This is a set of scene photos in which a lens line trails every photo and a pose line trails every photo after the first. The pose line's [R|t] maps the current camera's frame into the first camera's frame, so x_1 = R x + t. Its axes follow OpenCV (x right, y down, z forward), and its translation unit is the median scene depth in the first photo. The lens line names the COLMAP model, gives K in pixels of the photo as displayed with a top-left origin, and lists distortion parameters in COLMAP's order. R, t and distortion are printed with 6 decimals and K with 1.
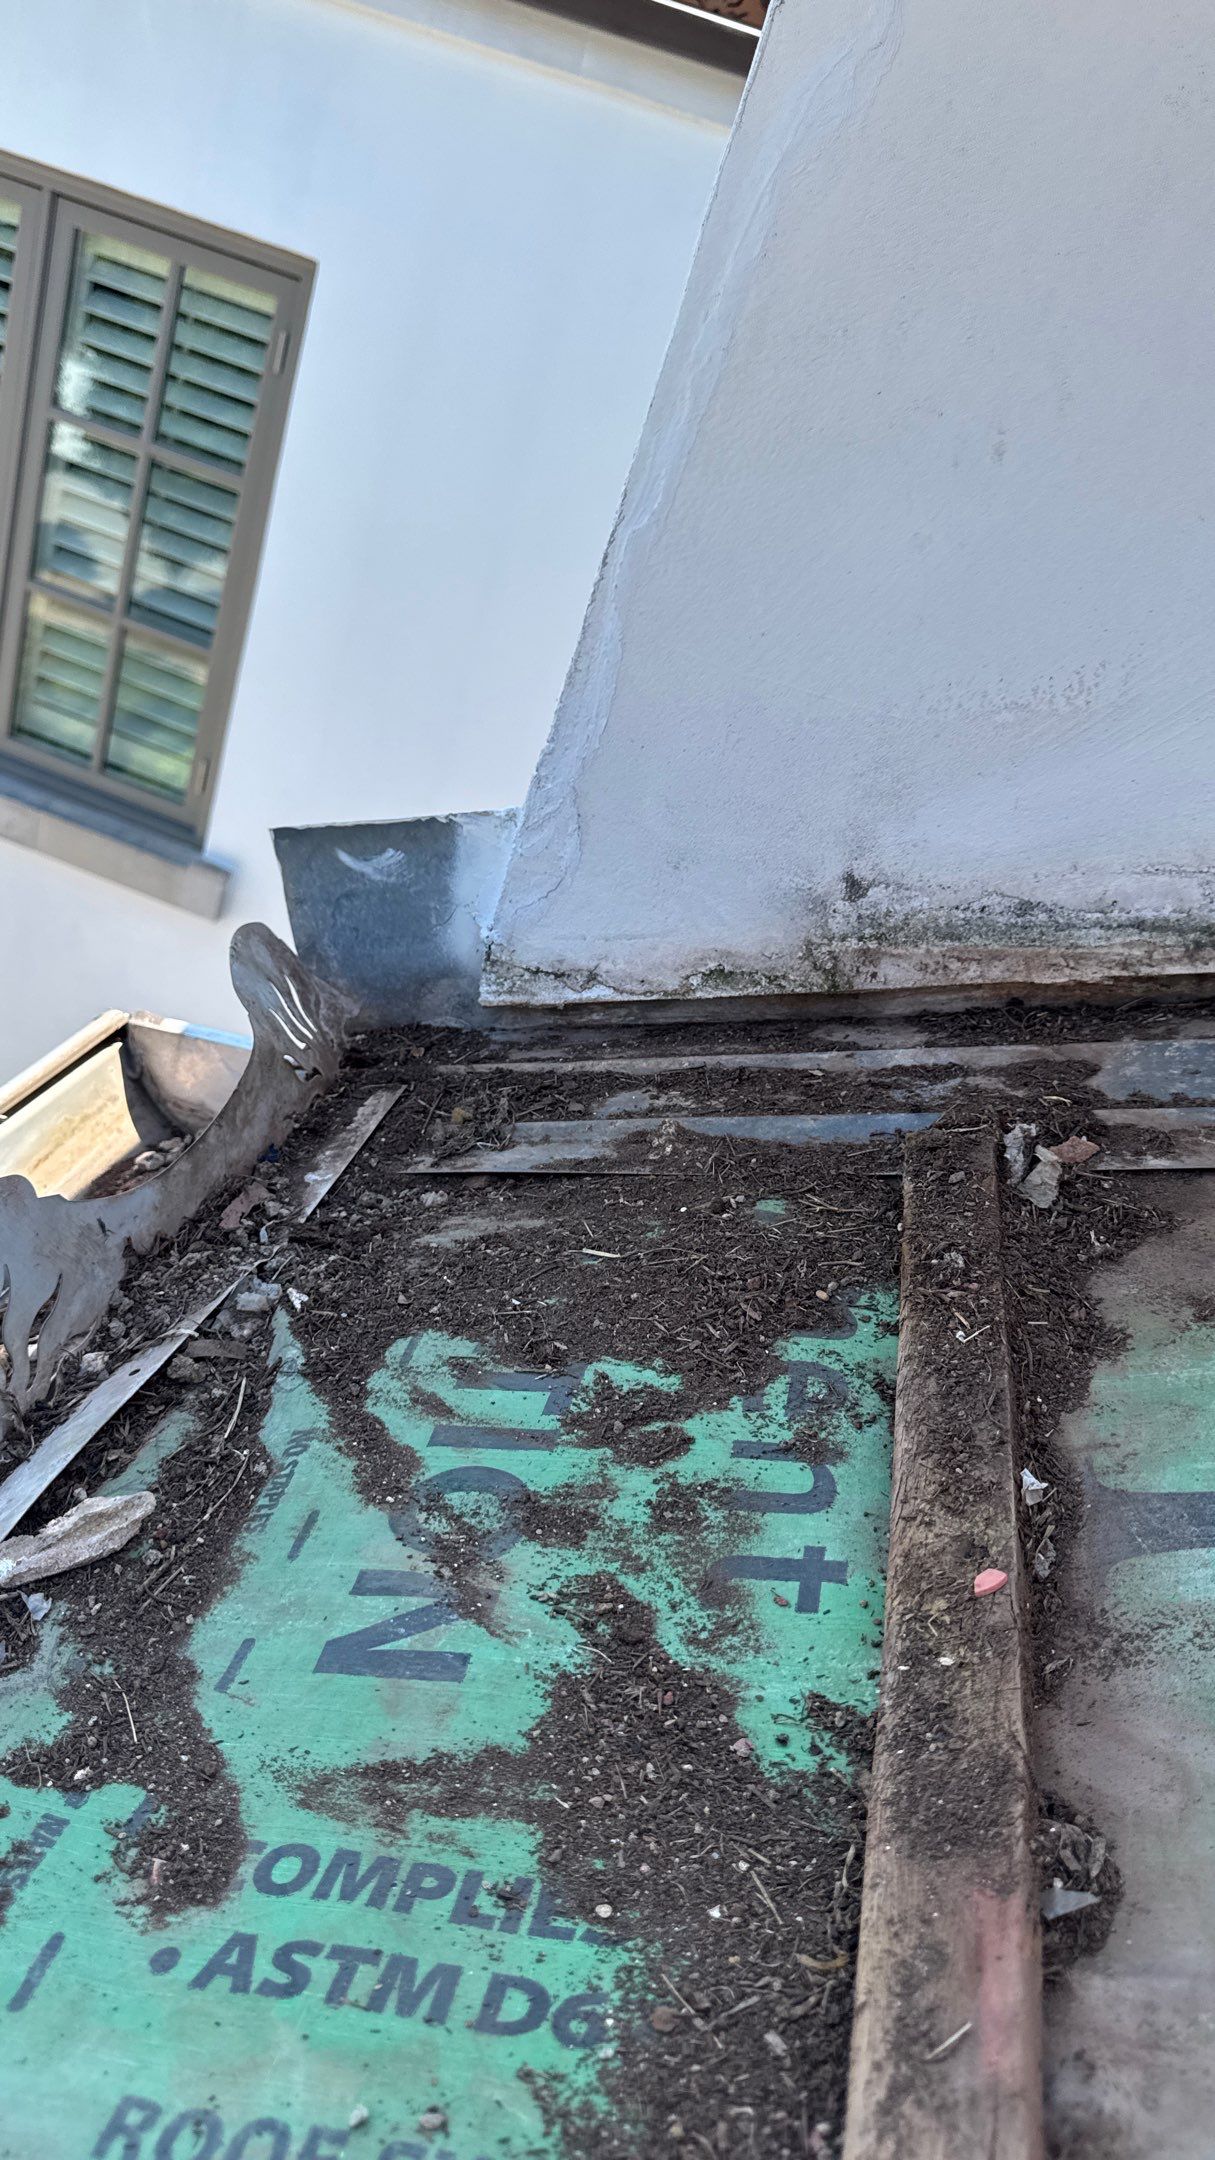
lens RADIAL K [[1520.1, 0, 561.9], [0, 1520.1, 1079.7], [0, 0, 1]] dist [0.107320, -0.209693]
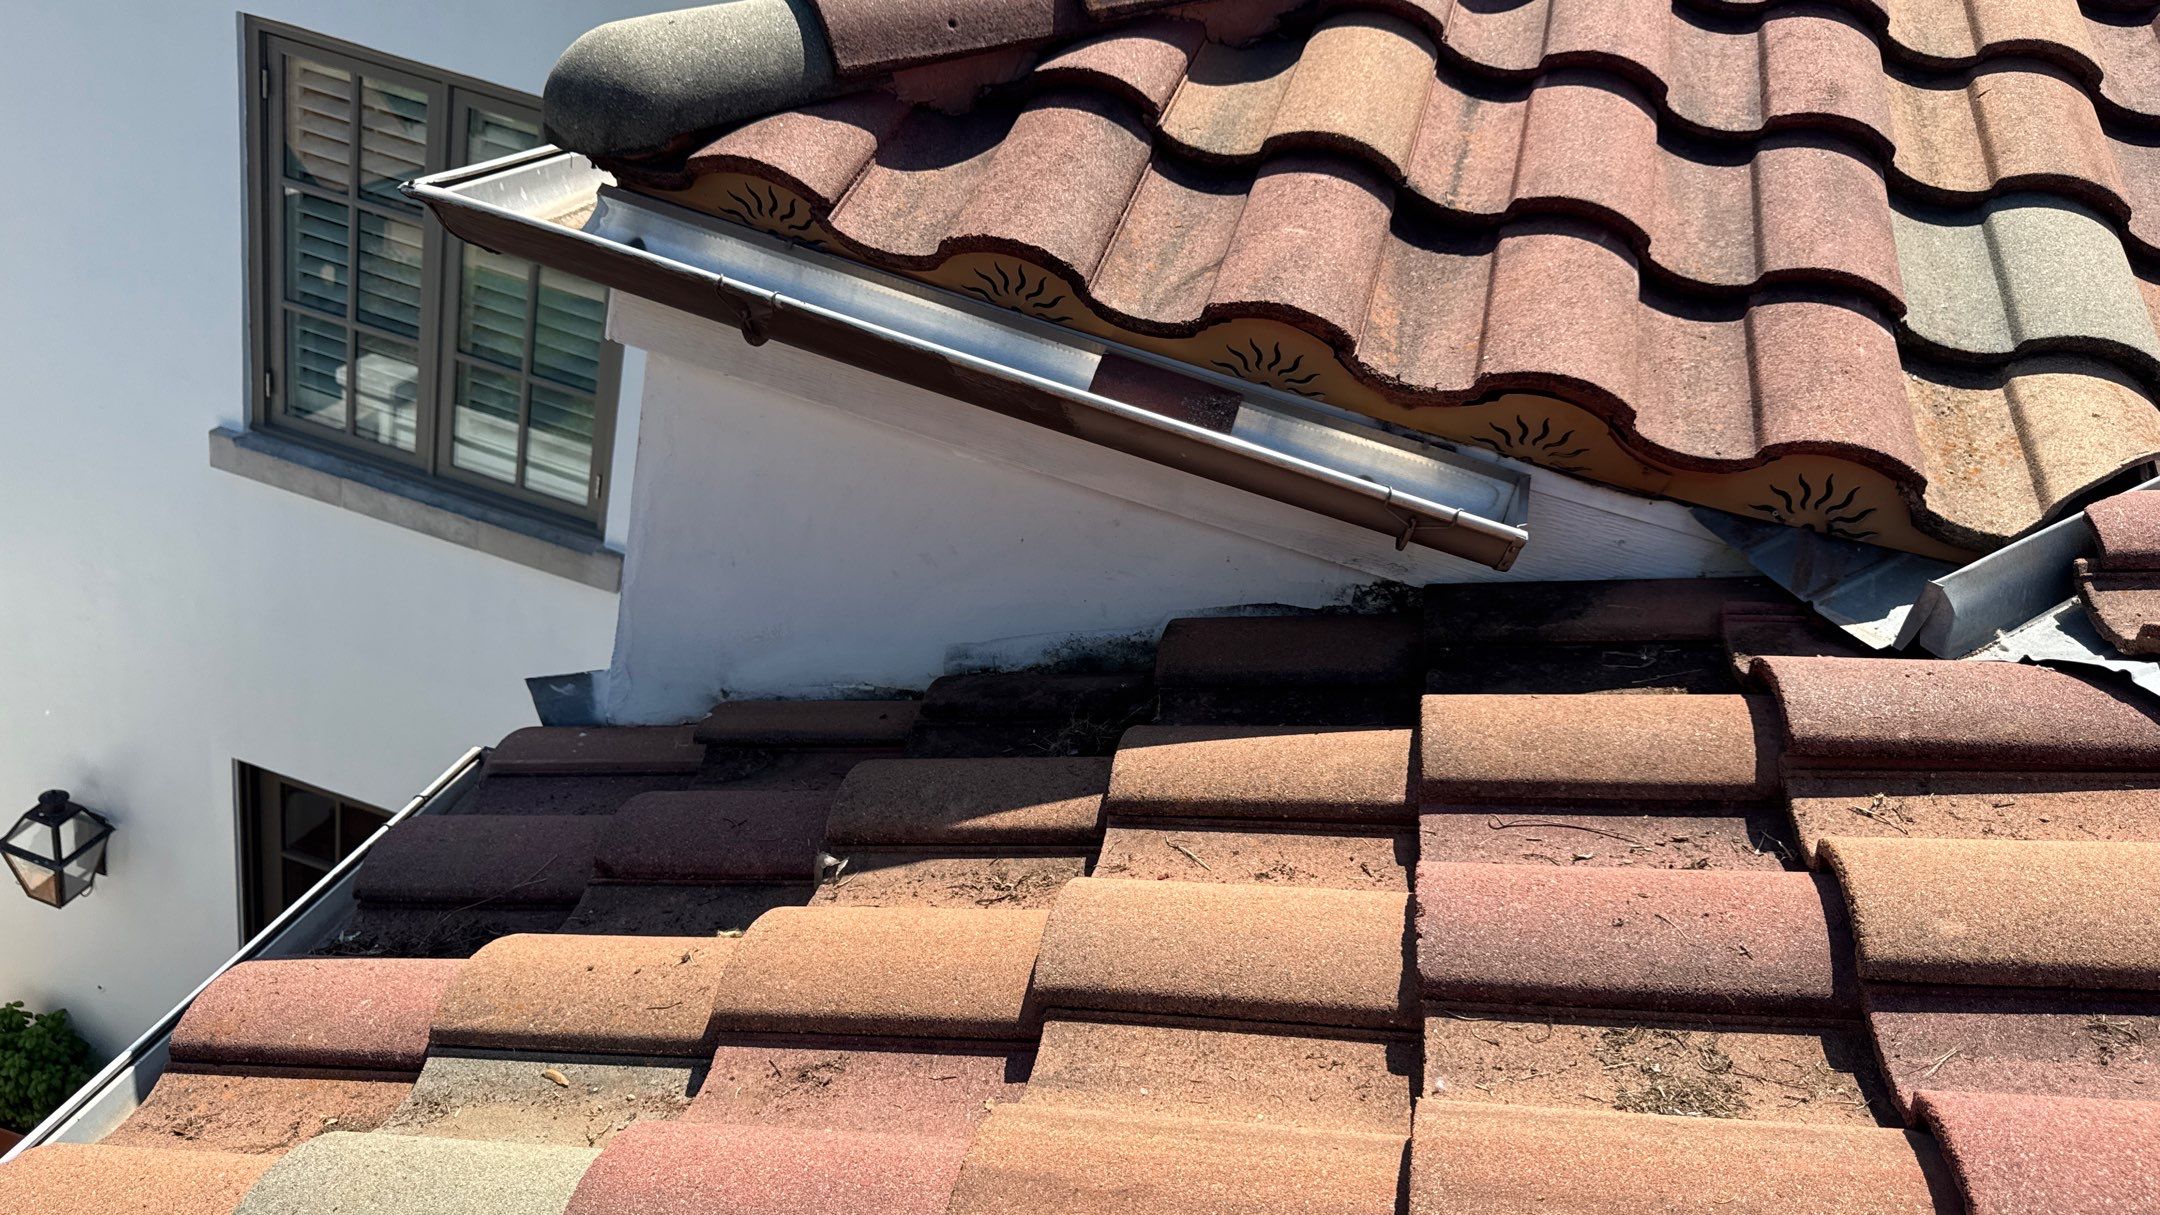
lens RADIAL K [[1520.1, 0, 1071.5], [0, 1520.1, 645.1], [0, 0, 1]] dist [0.107320, -0.209693]
pose [[0.997314, -0.072038, 0.013244, 1.115829], [0.072009, 0.997400, 0.002634, -0.245018], [-0.013400, -0.001673, 0.999909, -2.585857]]
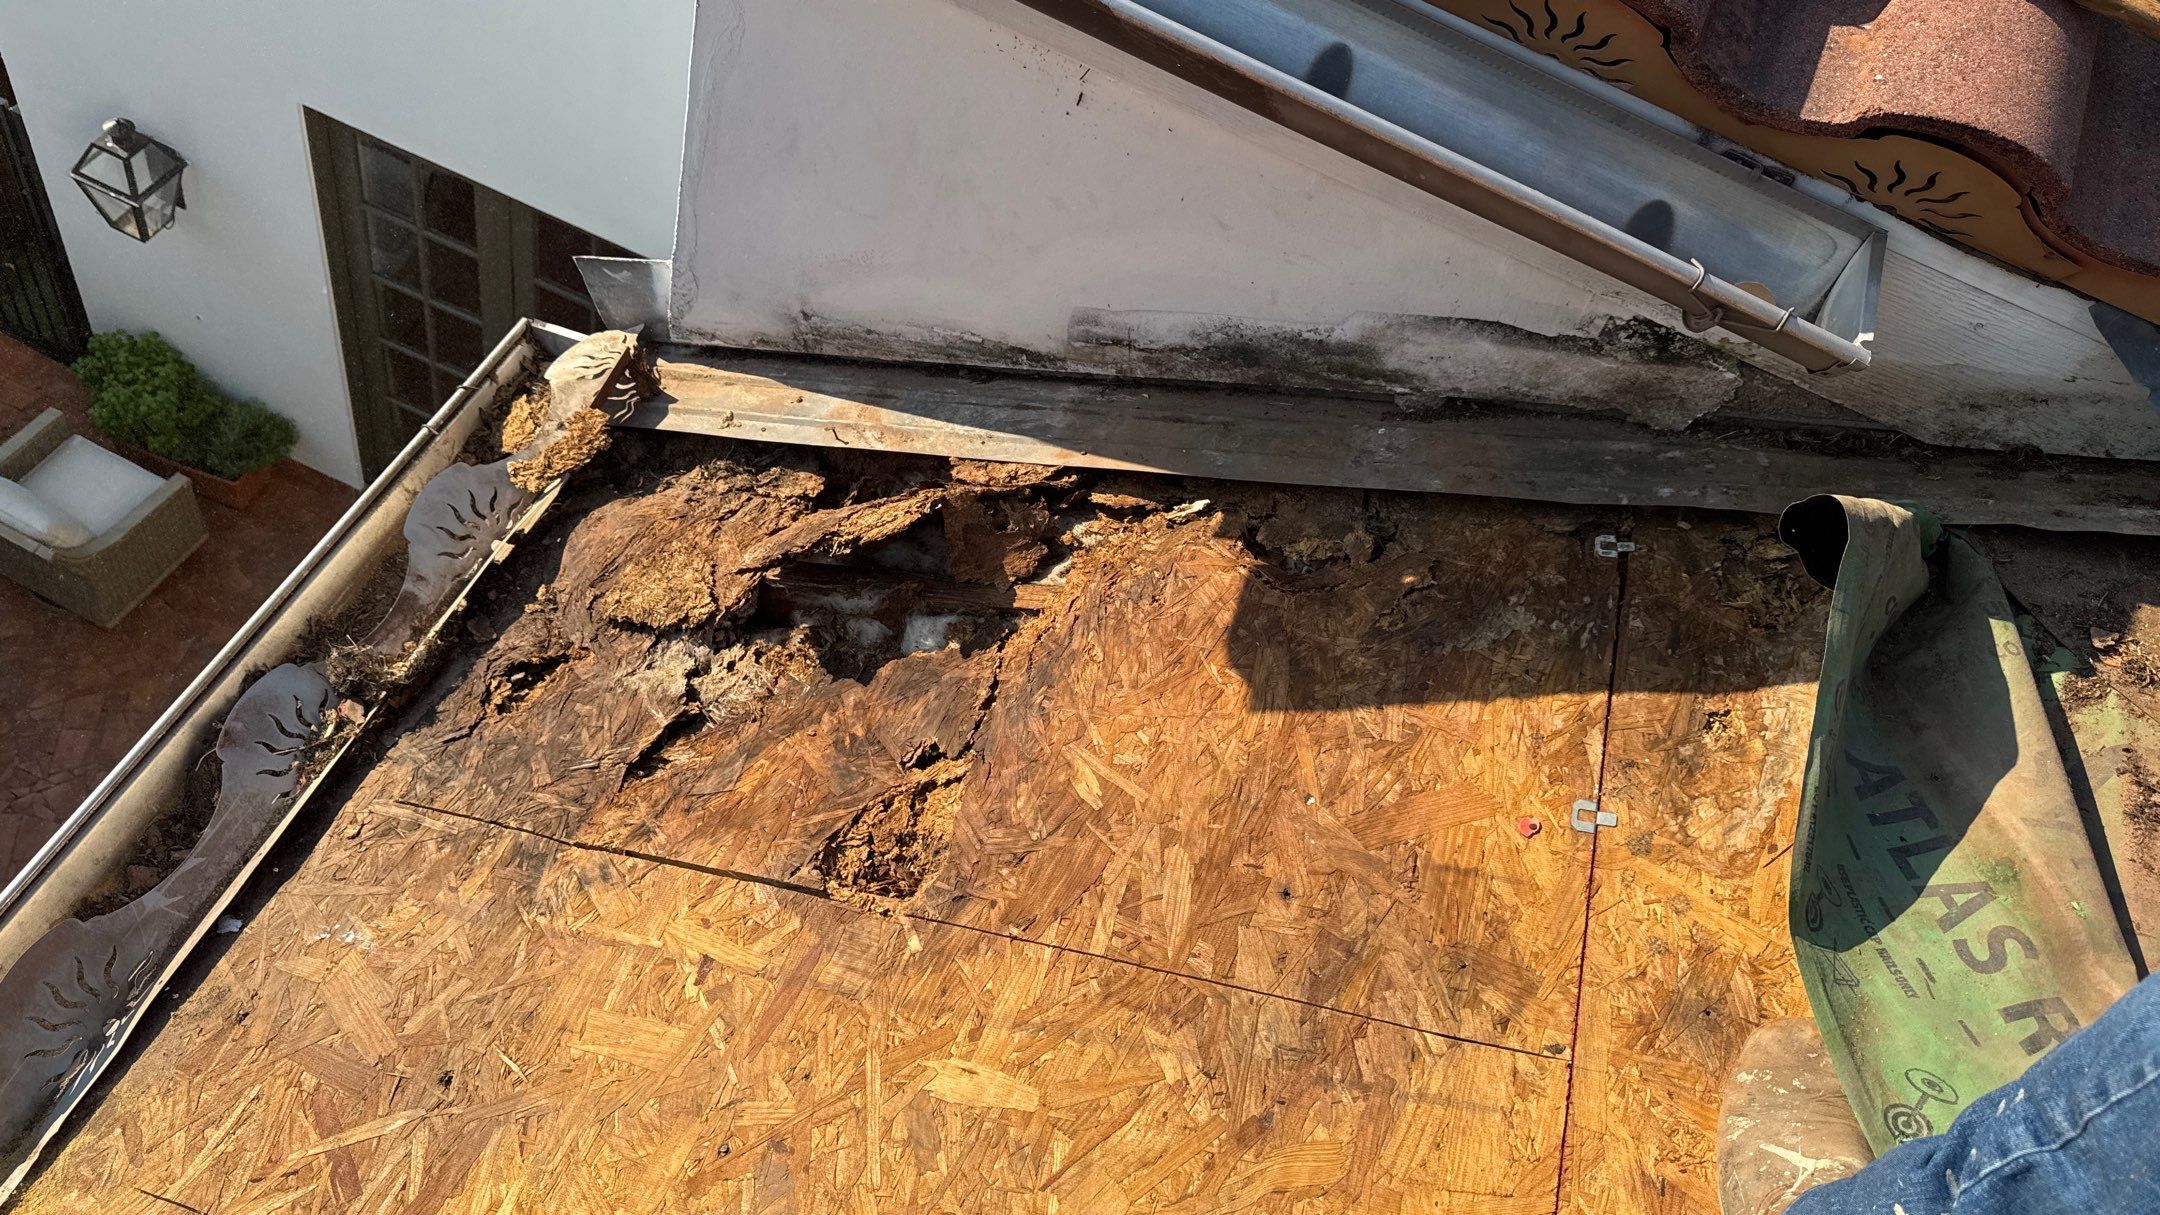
lens RADIAL K [[1520.1, 0, 1071.5], [0, 1520.1, 645.1], [0, 0, 1]] dist [0.107320, -0.209693]
pose [[0.997566, 0.039004, -0.057807, 1.055221], [-0.010977, 0.906446, 0.422178, -0.931203], [0.068865, -0.420516, 0.904668, -1.868391]]
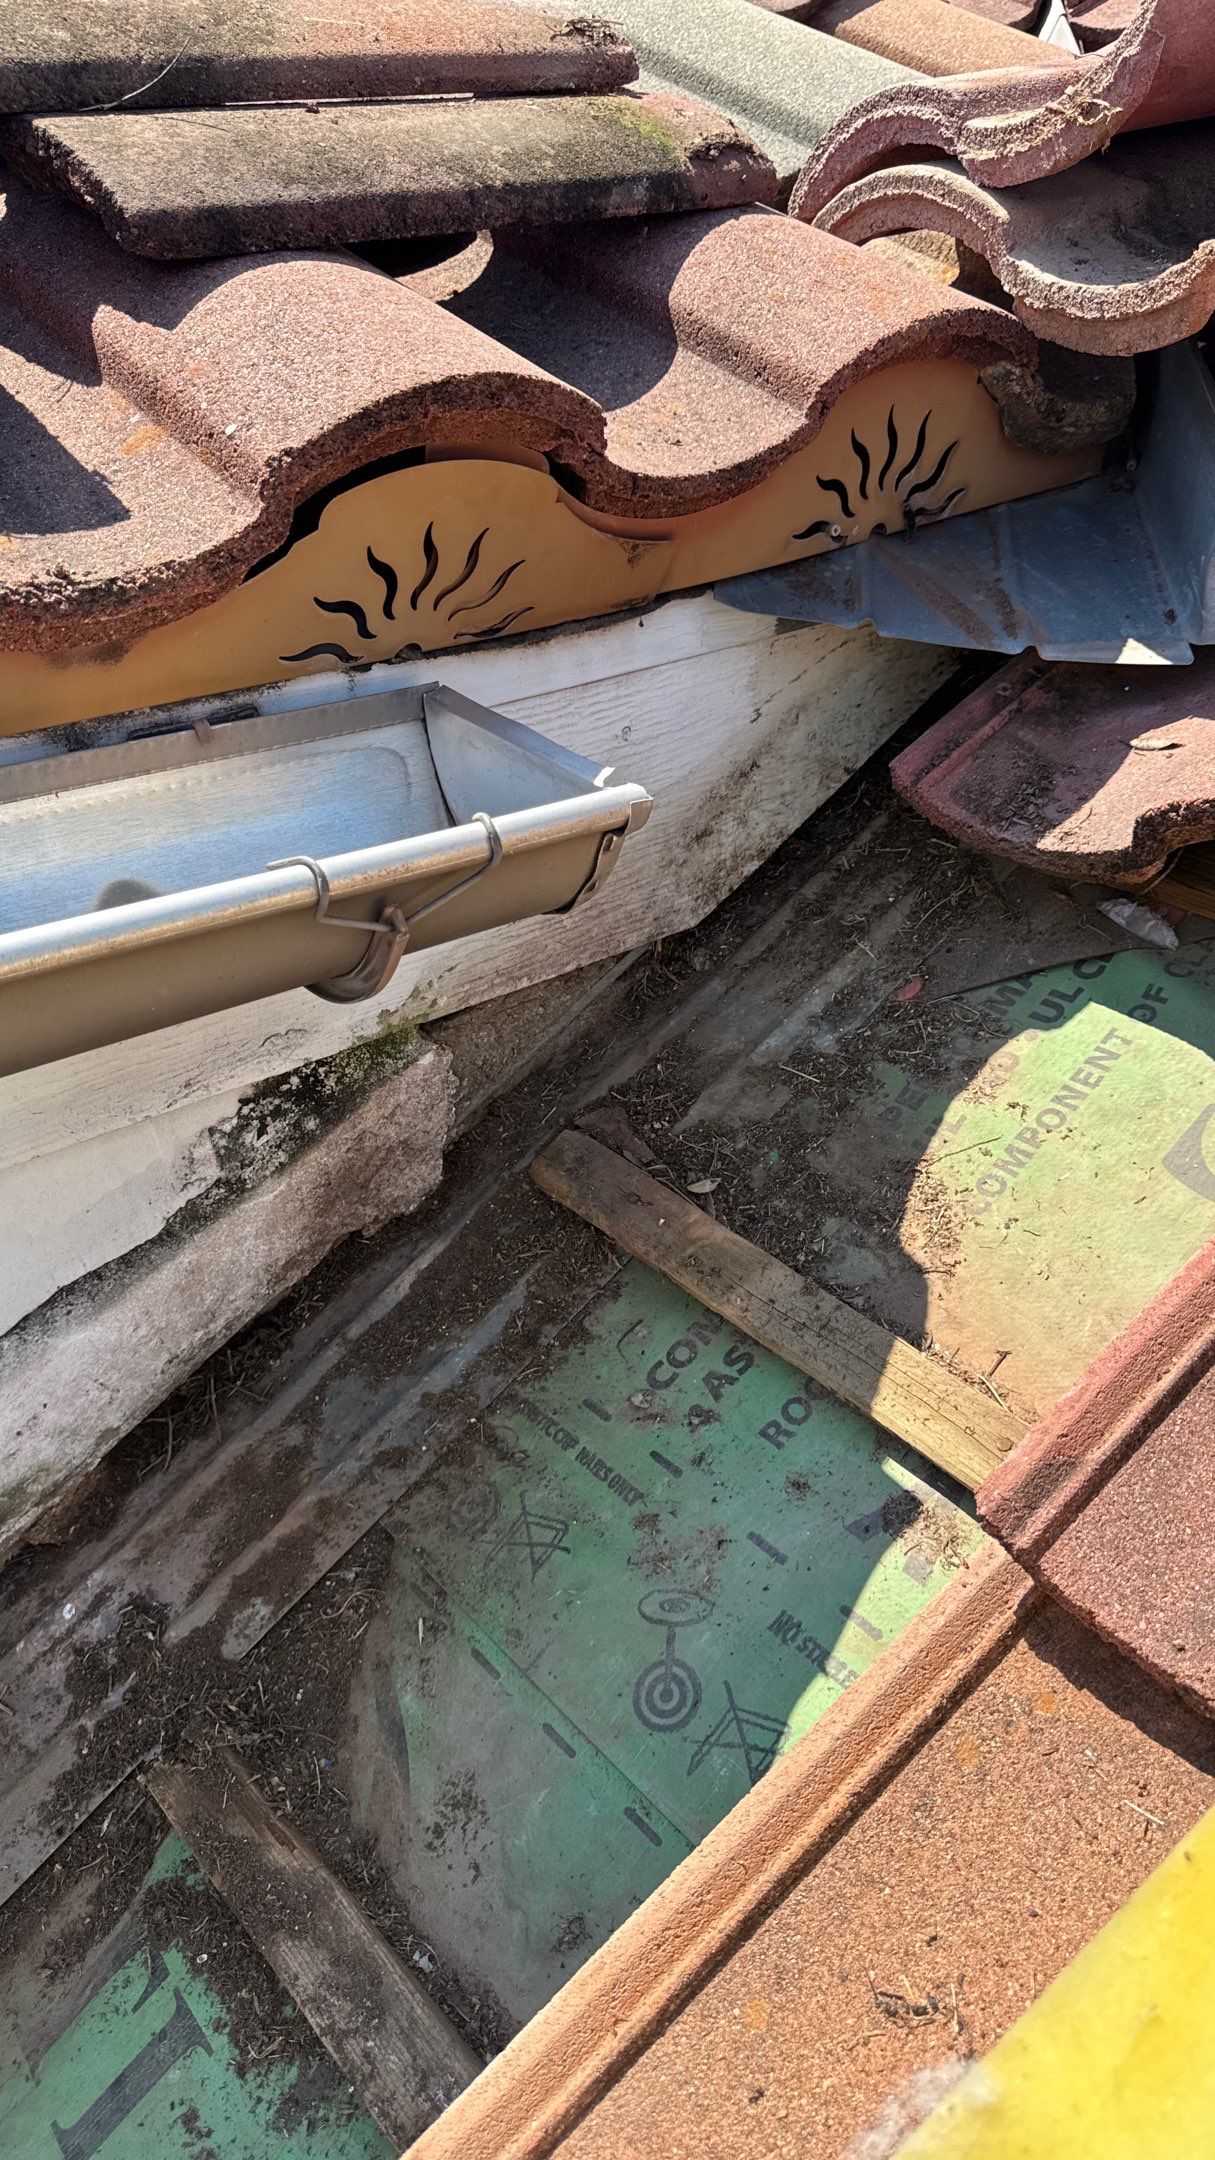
lens RADIAL K [[1514.0, 0, 625.9], [0, 1514.0, 1089.3], [0, 0, 1]] dist [0.092527, -0.204873]
pose [[0.555396, -0.635272, 0.536624, 1.301475], [0.567095, 0.761313, 0.314333, -0.577545], [-0.608226, 0.129738, 0.783090, -0.464685]]
